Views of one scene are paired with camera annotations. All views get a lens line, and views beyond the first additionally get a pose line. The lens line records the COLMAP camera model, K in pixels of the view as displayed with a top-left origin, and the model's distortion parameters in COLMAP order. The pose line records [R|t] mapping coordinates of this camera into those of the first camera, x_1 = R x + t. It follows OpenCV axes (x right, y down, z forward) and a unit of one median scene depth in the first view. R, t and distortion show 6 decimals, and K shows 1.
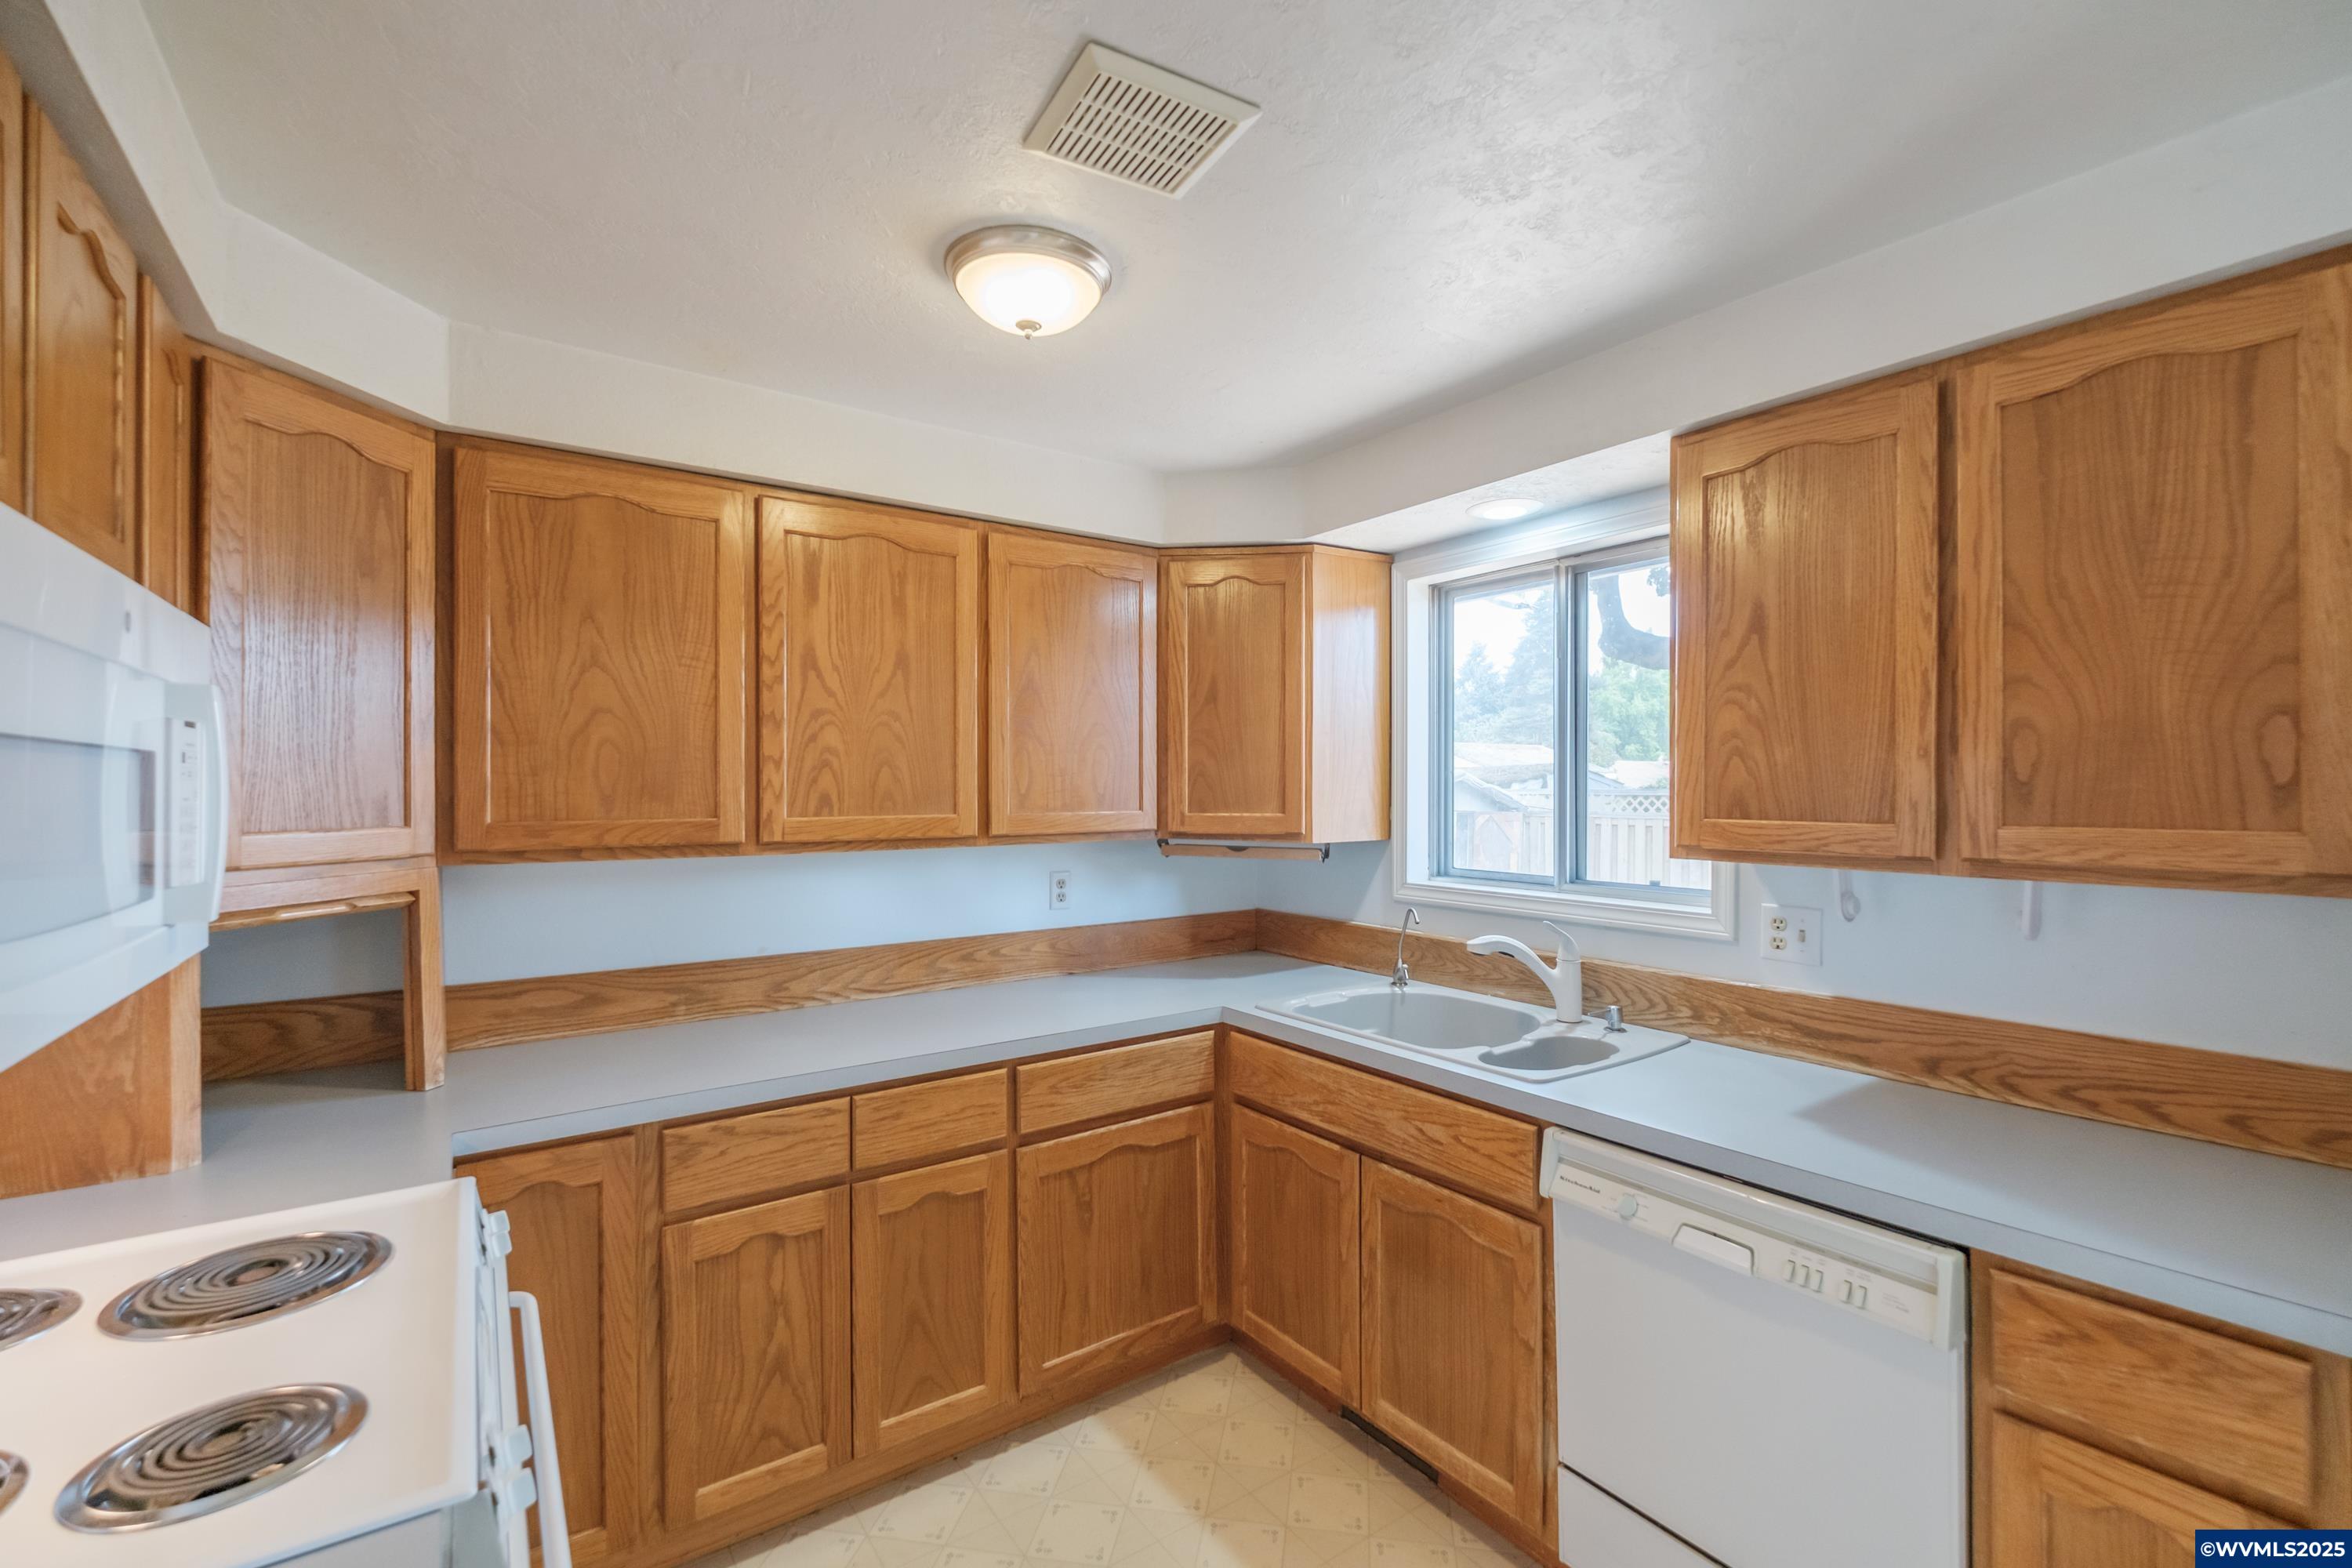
lens RADIAL K [[985.7, 0, 1182.7], [0, 985.7, 793.9], [0, 0, 1]] dist [-0.013432, -0.000344]
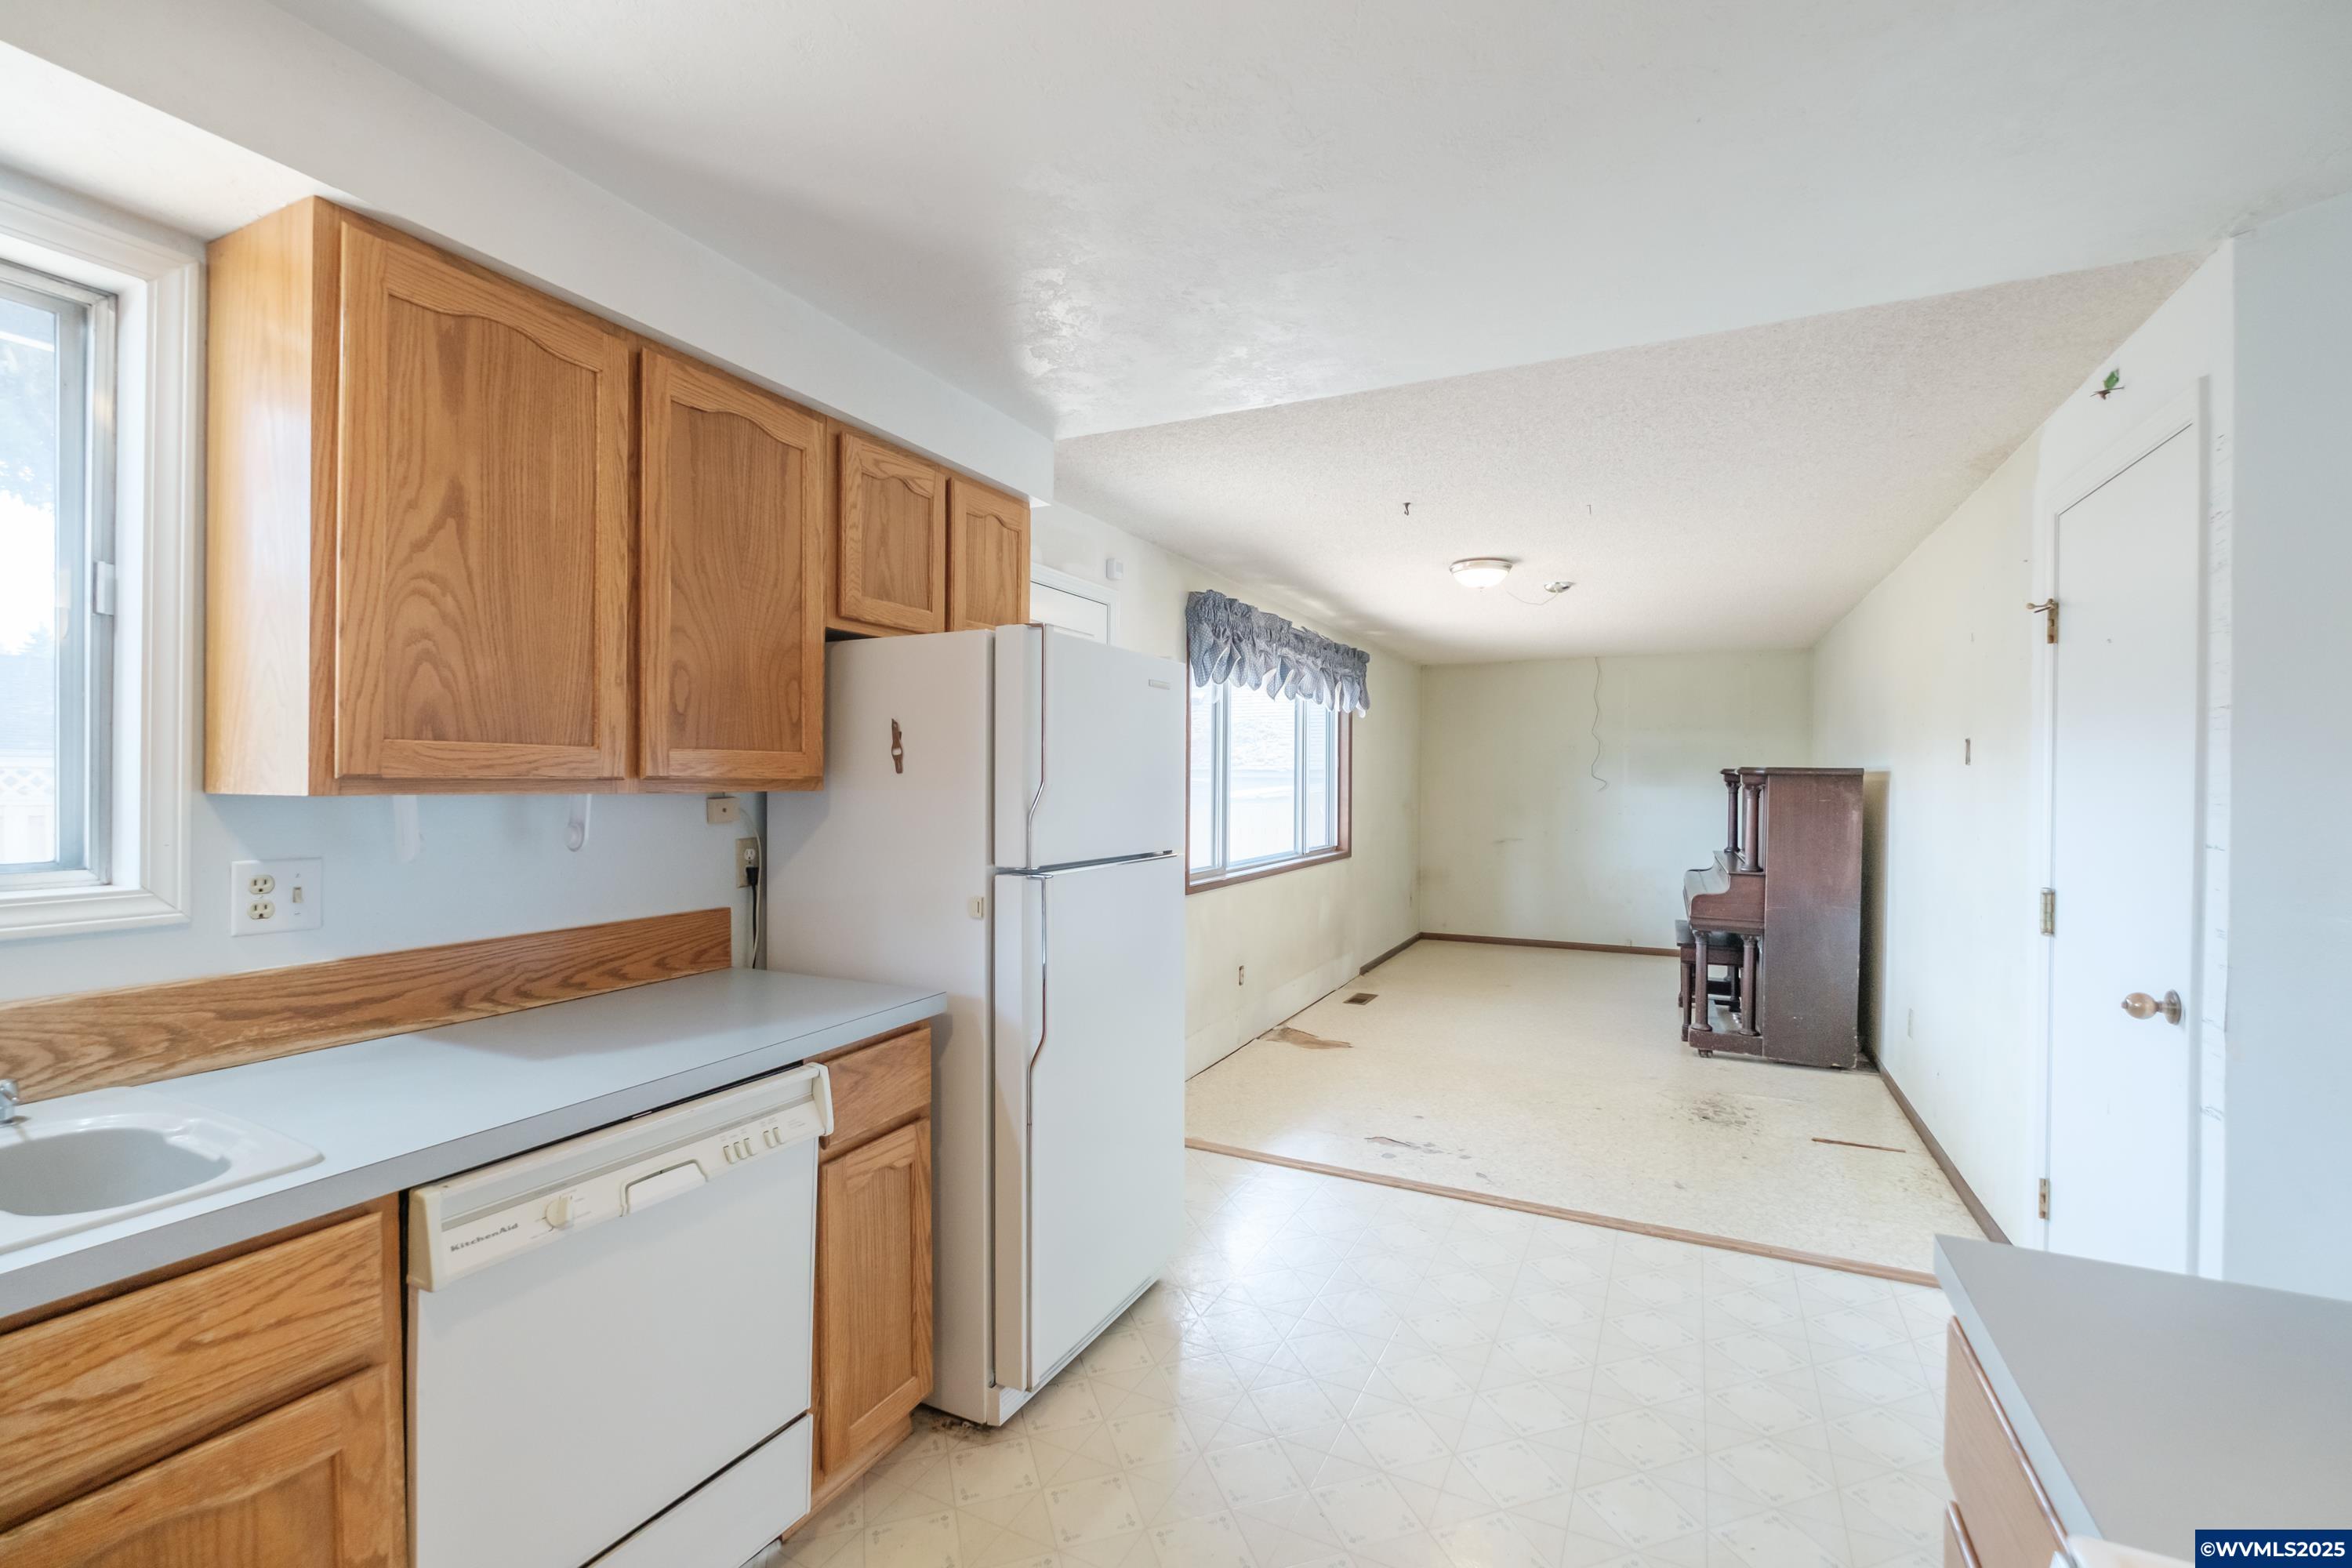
lens RADIAL K [[1018.6, 0, 1180.7], [0, 1018.6, 782.1], [0, 0, 1]] dist [-0.001493, -0.000483]
pose [[-0.474137, -0.005819, 0.880432, -0.462173], [-0.001891, 0.999983, 0.005591, 0.054017], [-0.880449, 0.000986, -0.474140, 0.842444]]
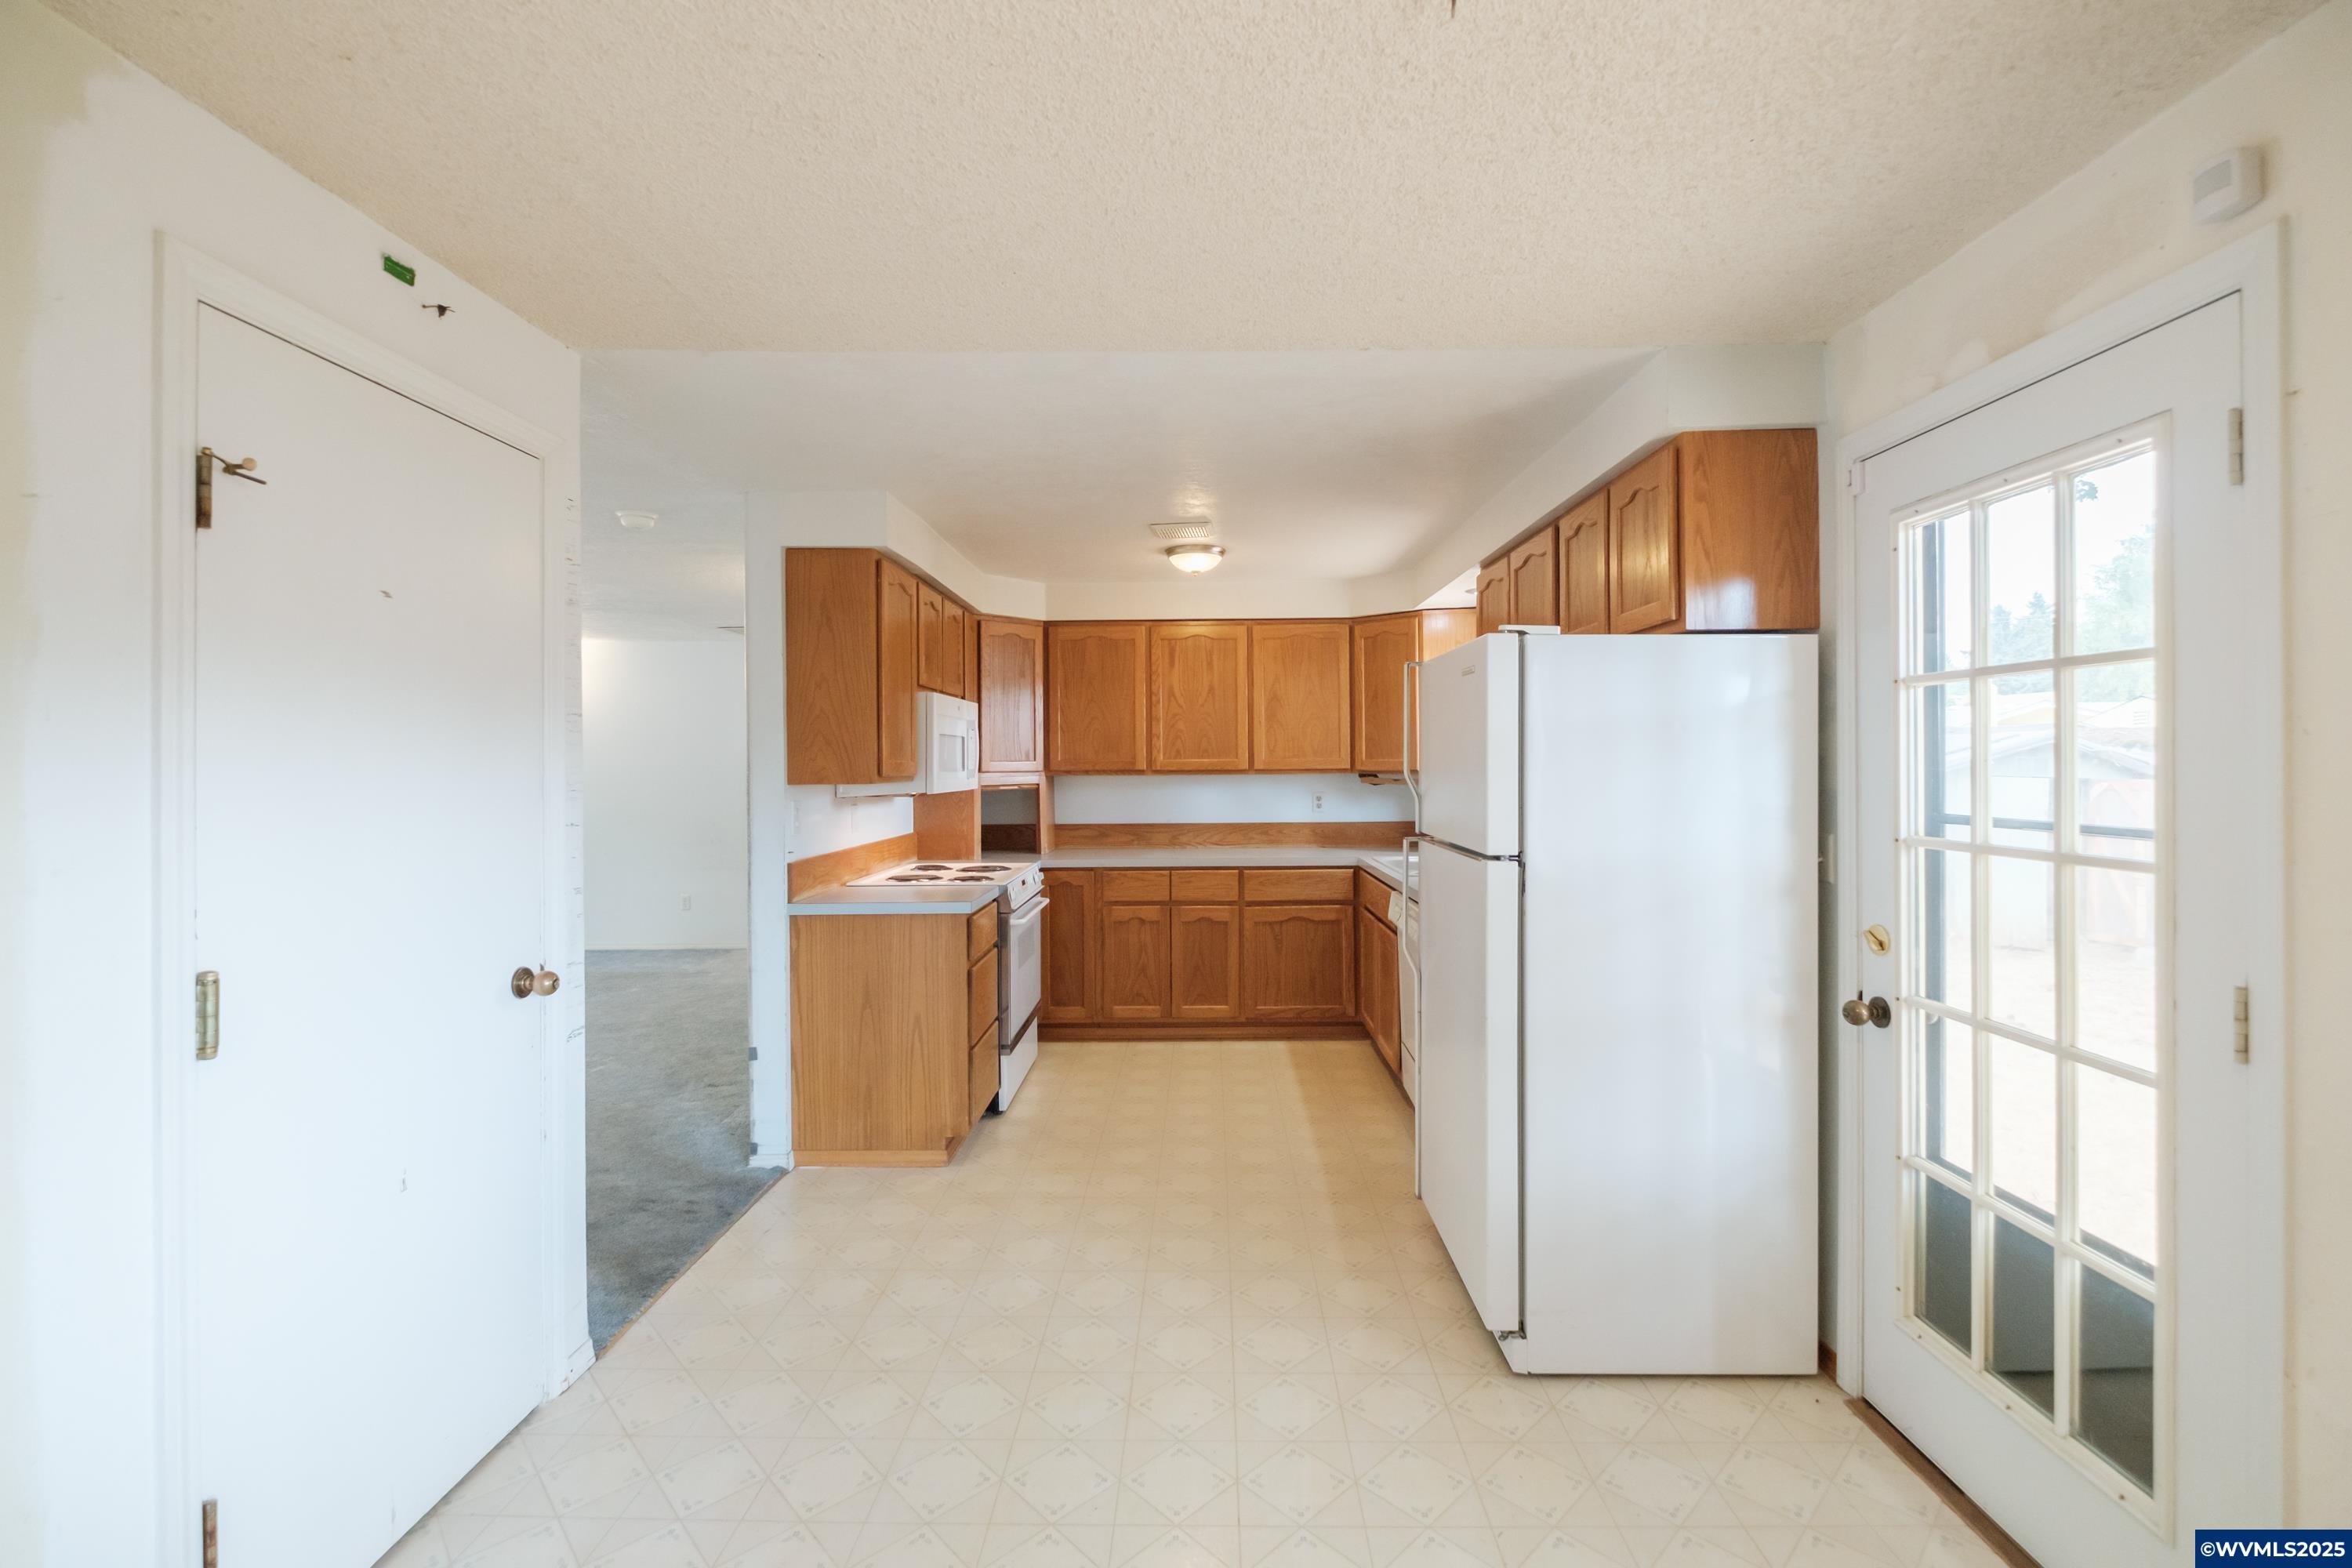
lens RADIAL K [[1018.6, 0, 1180.7], [0, 1018.6, 782.1], [0, 0, 1]] dist [-0.001493, -0.000483]
pose [[0.798723, 0.009867, -0.601618, 1.348122], [-0.000173, 0.999869, 0.016170, 0.046629], [0.601699, -0.012812, 0.798620, -1.138638]]
